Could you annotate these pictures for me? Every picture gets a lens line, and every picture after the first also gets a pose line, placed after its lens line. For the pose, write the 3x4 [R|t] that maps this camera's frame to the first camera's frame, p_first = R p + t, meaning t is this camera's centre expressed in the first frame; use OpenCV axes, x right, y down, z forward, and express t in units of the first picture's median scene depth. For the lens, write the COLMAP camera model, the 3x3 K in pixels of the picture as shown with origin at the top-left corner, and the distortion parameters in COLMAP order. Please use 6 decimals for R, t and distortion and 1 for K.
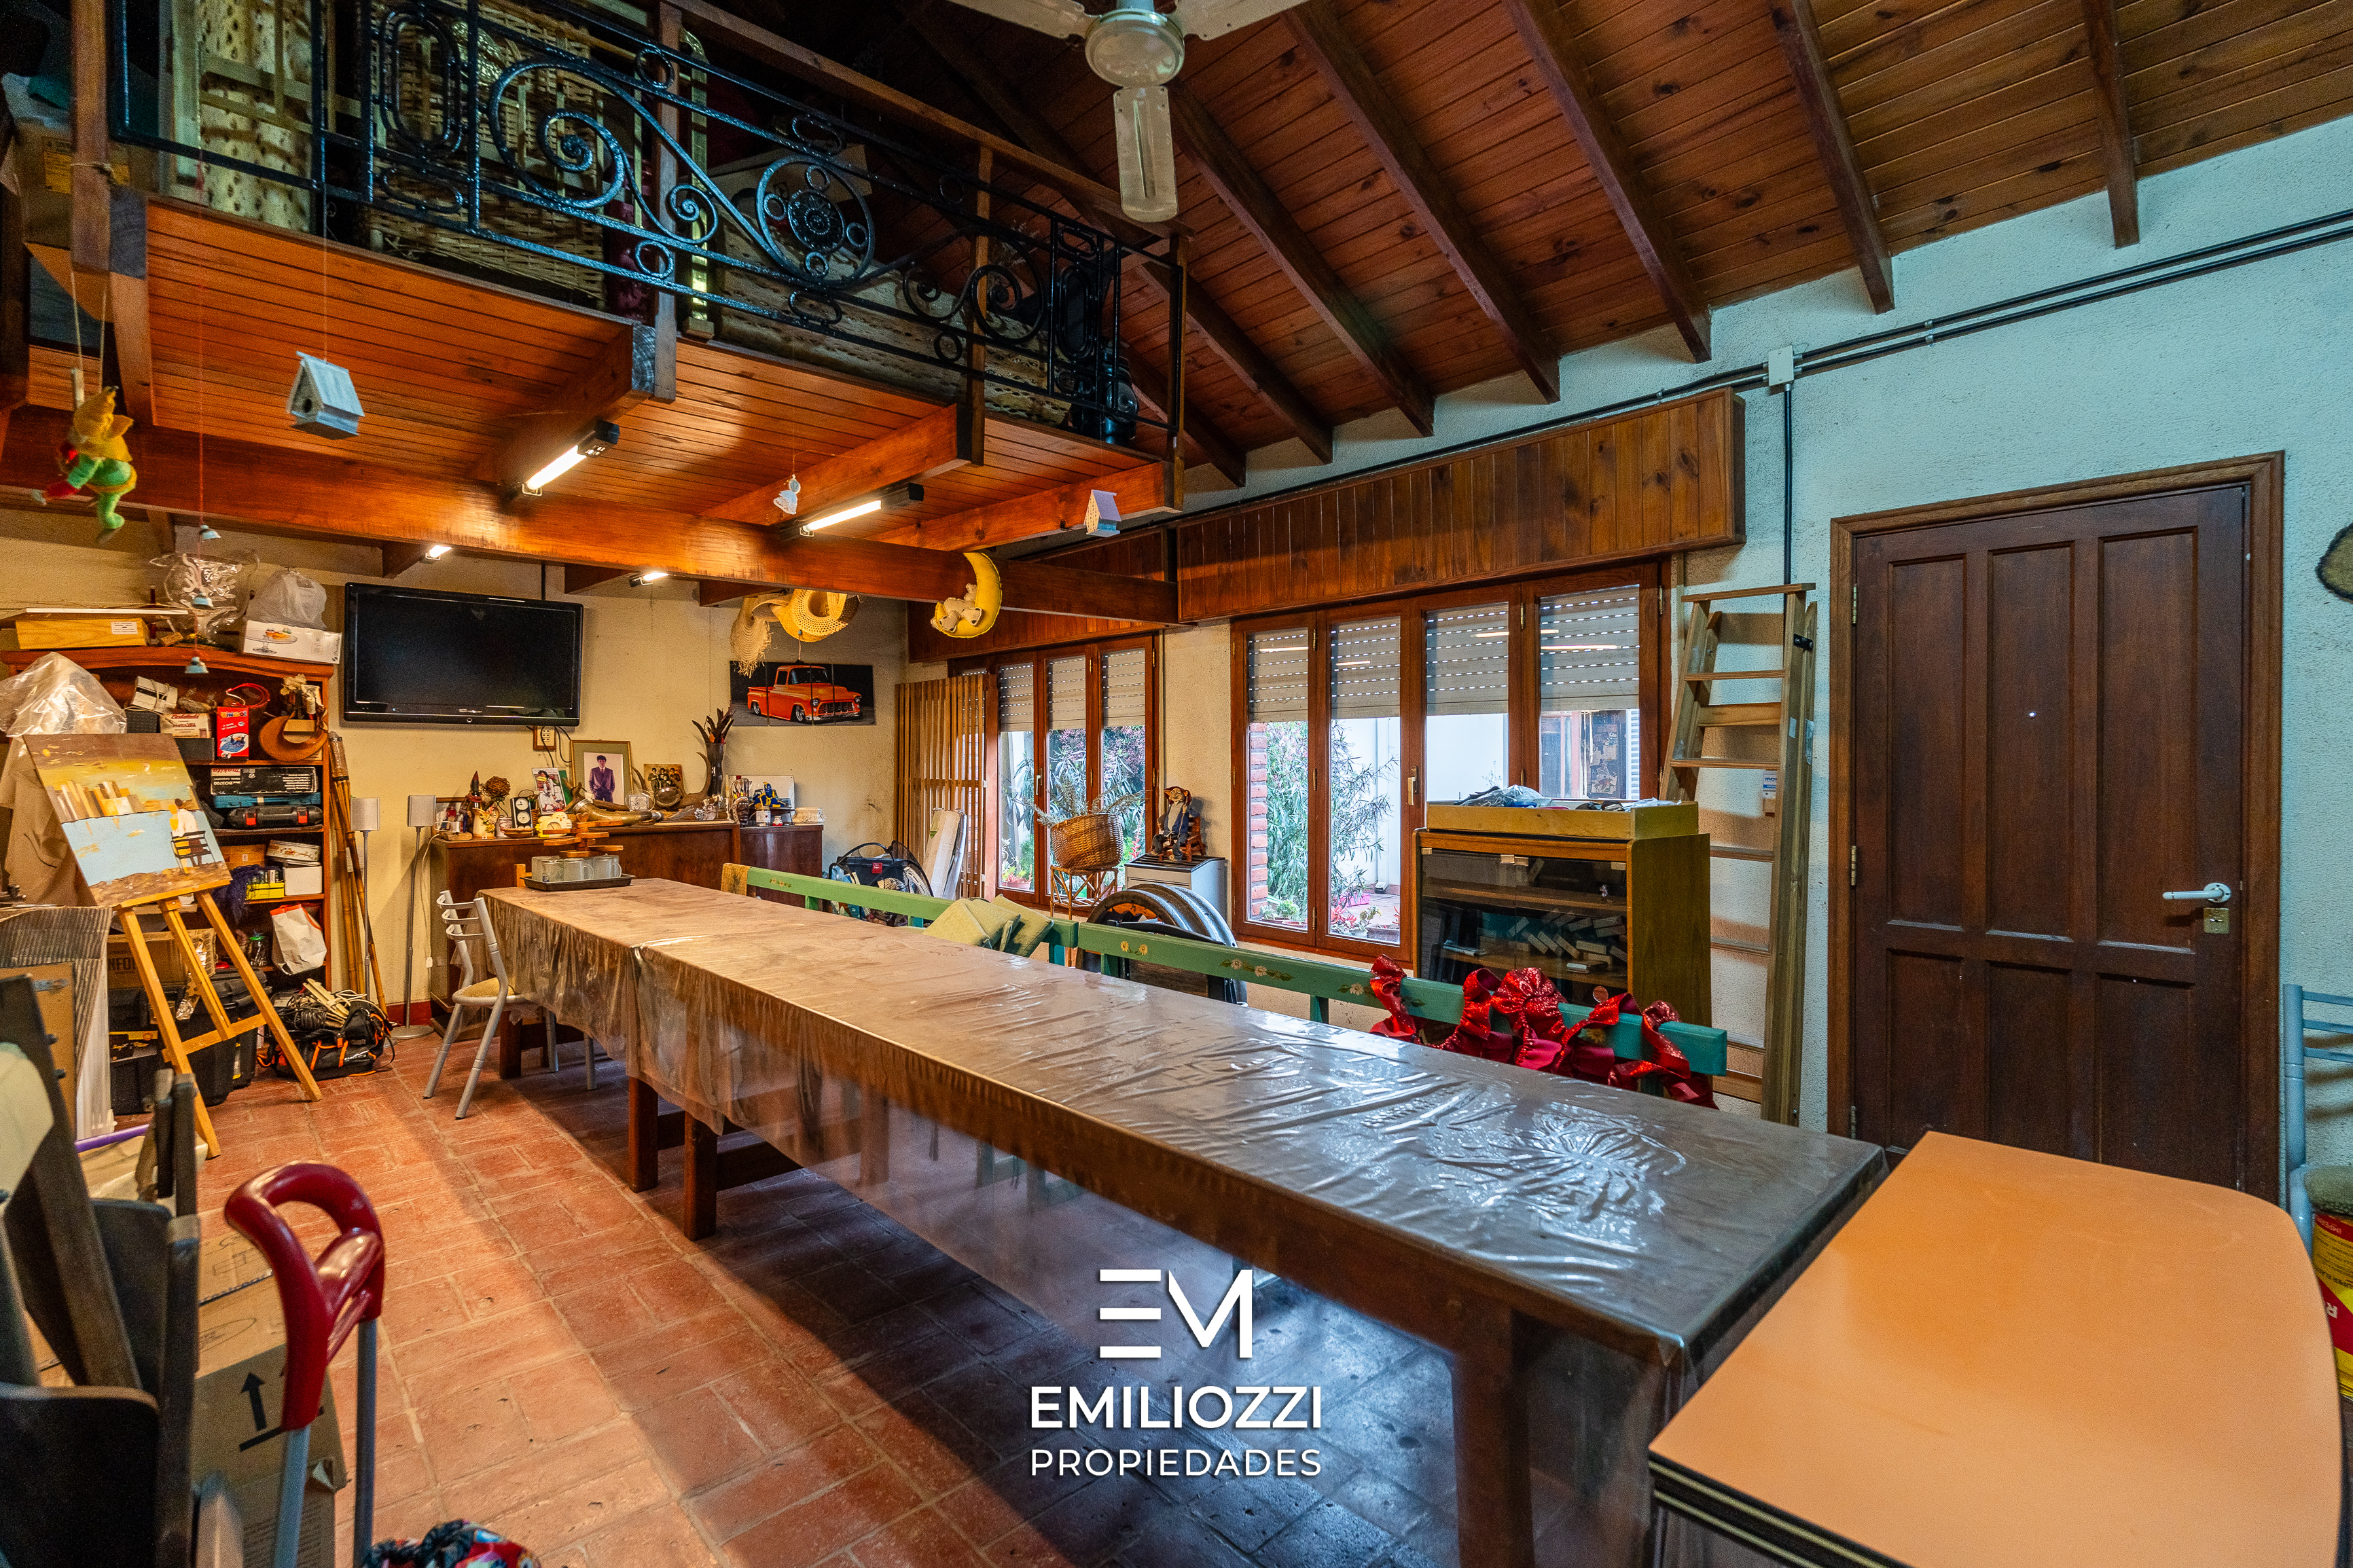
lens RADIAL K [[1065.5, 0, 1176.5], [0, 1065.5, 784.0], [0, 0, 1]] dist [-0.001128, -0.000197]
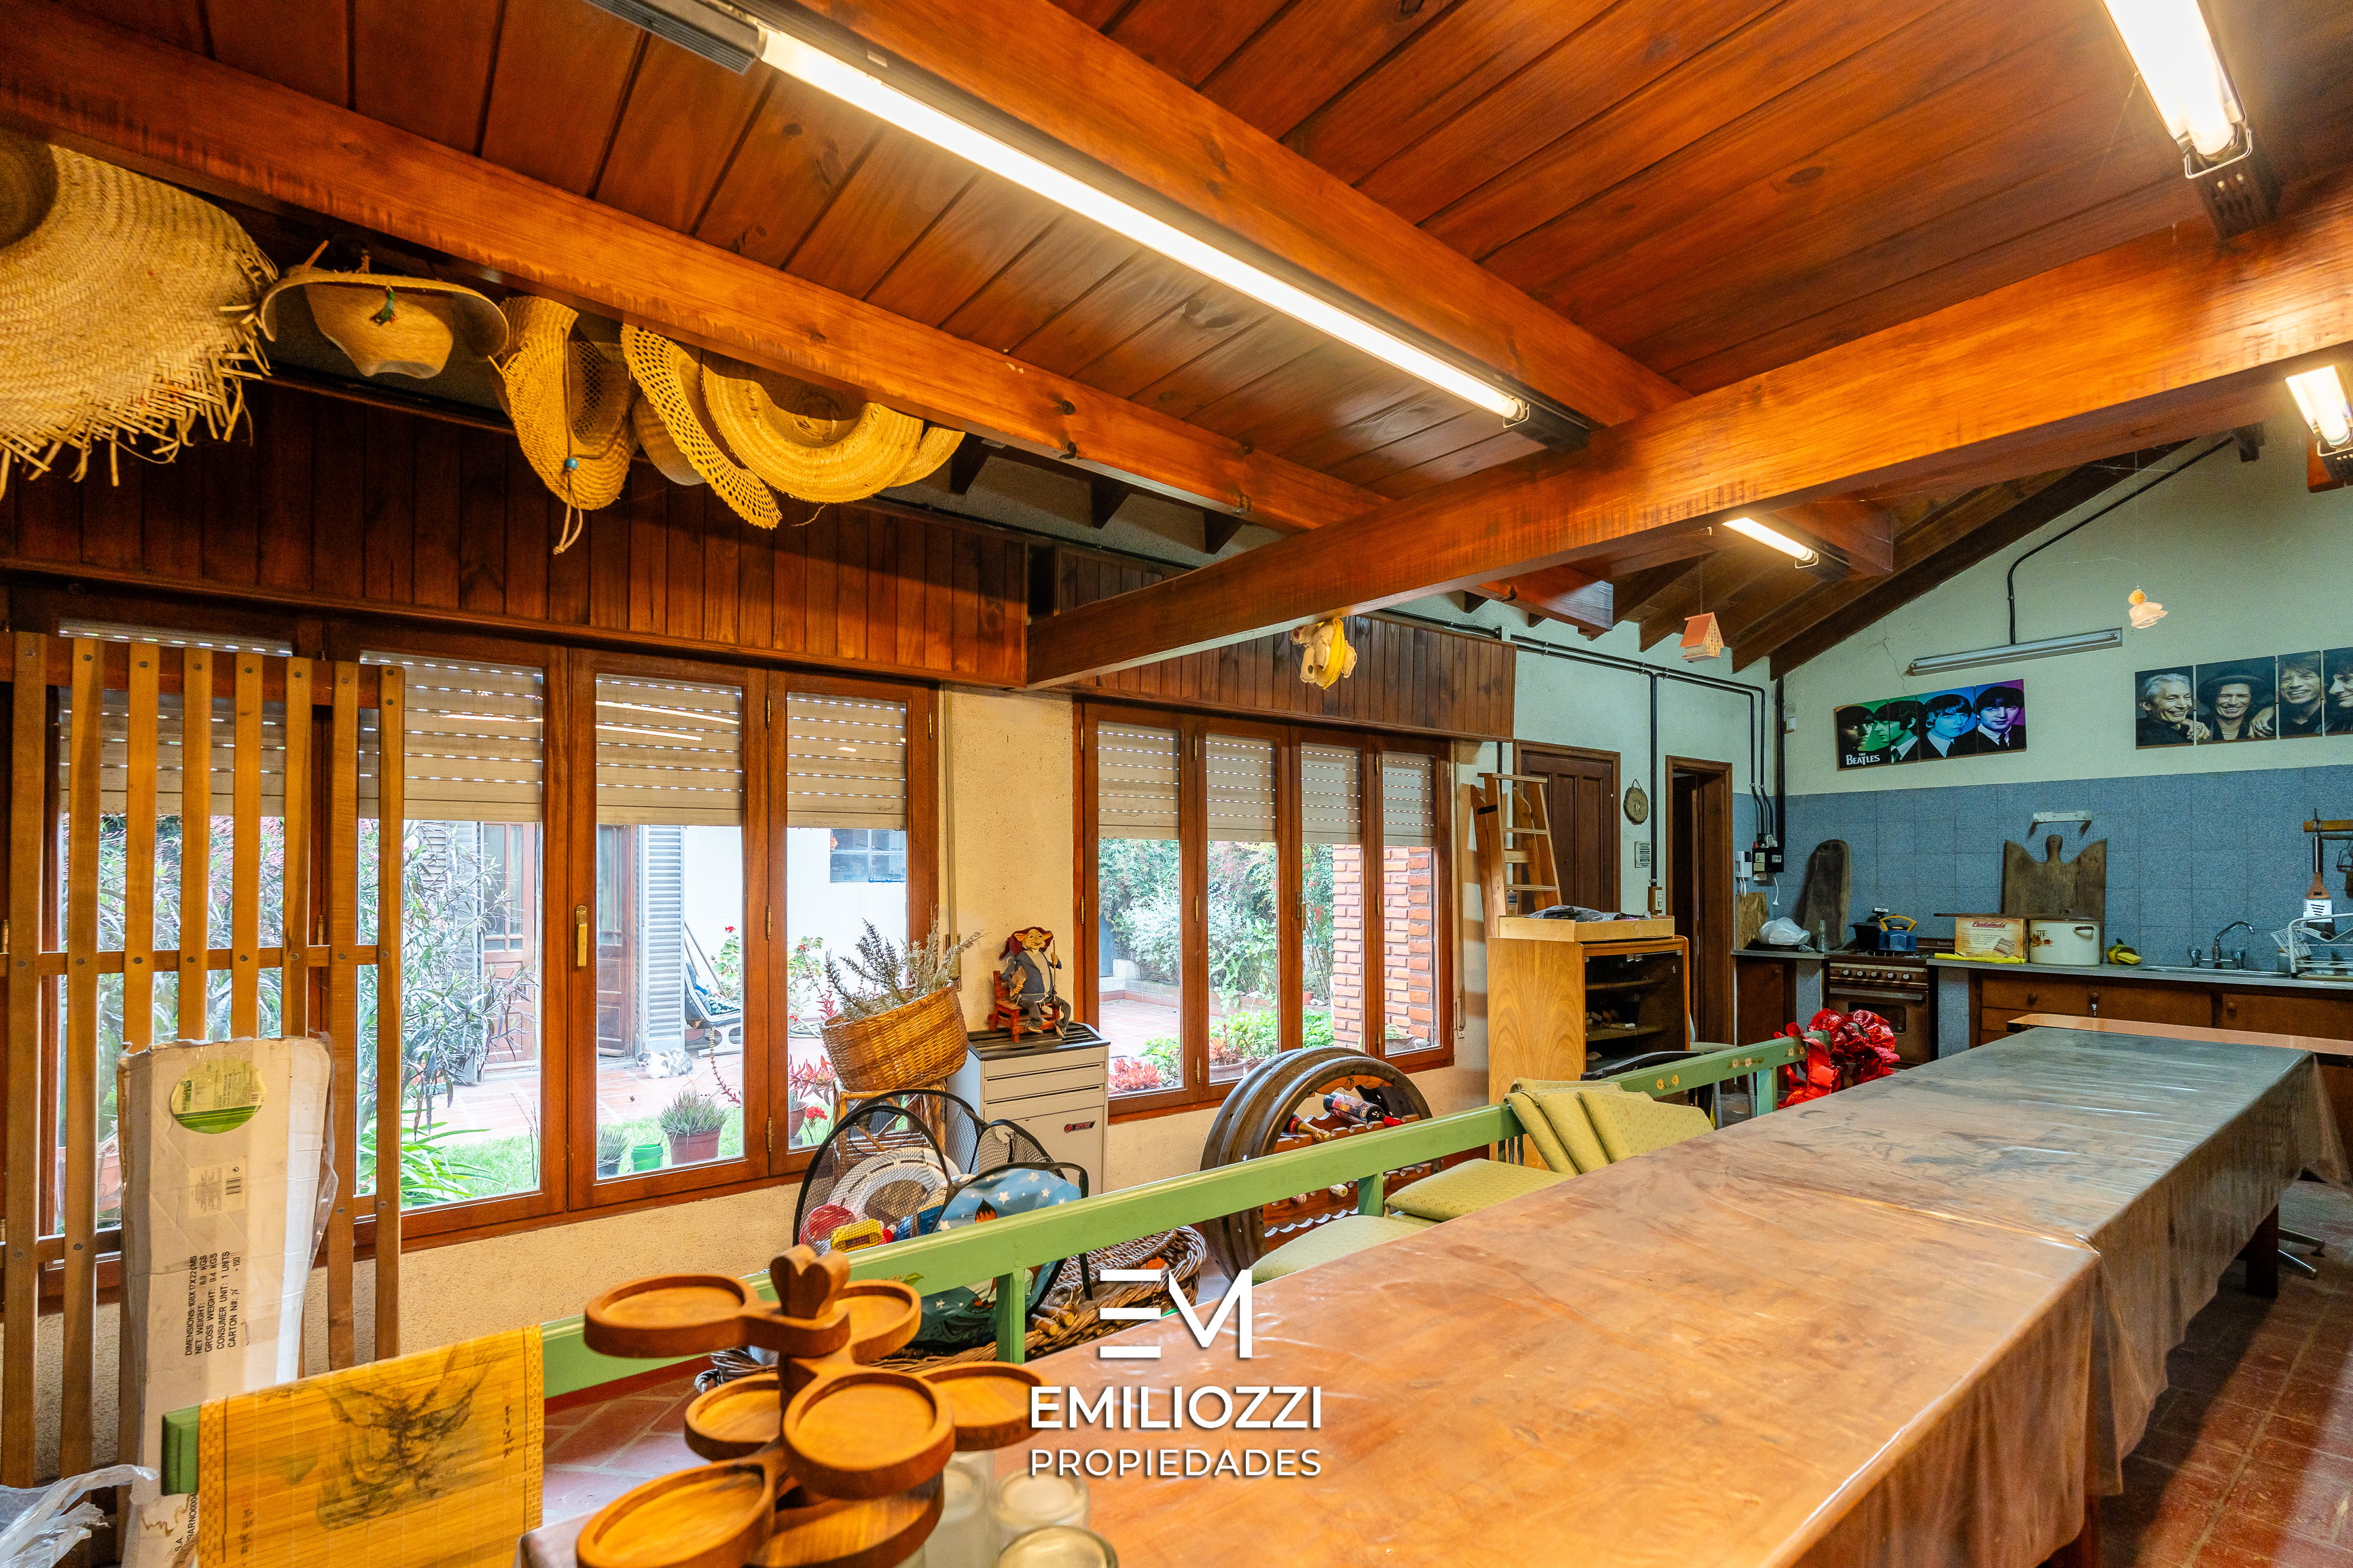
lens RADIAL K [[1057.2, 0, 1174.5], [0, 1057.2, 864.8], [0, 0, 1]] dist [0.000013, 0.000077]
pose [[0.102700, 0.011083, 0.994651, -0.692807], [0.018585, 0.999742, -0.013059, -0.027843], [-0.994539, 0.019827, 0.102468, 0.885890]]
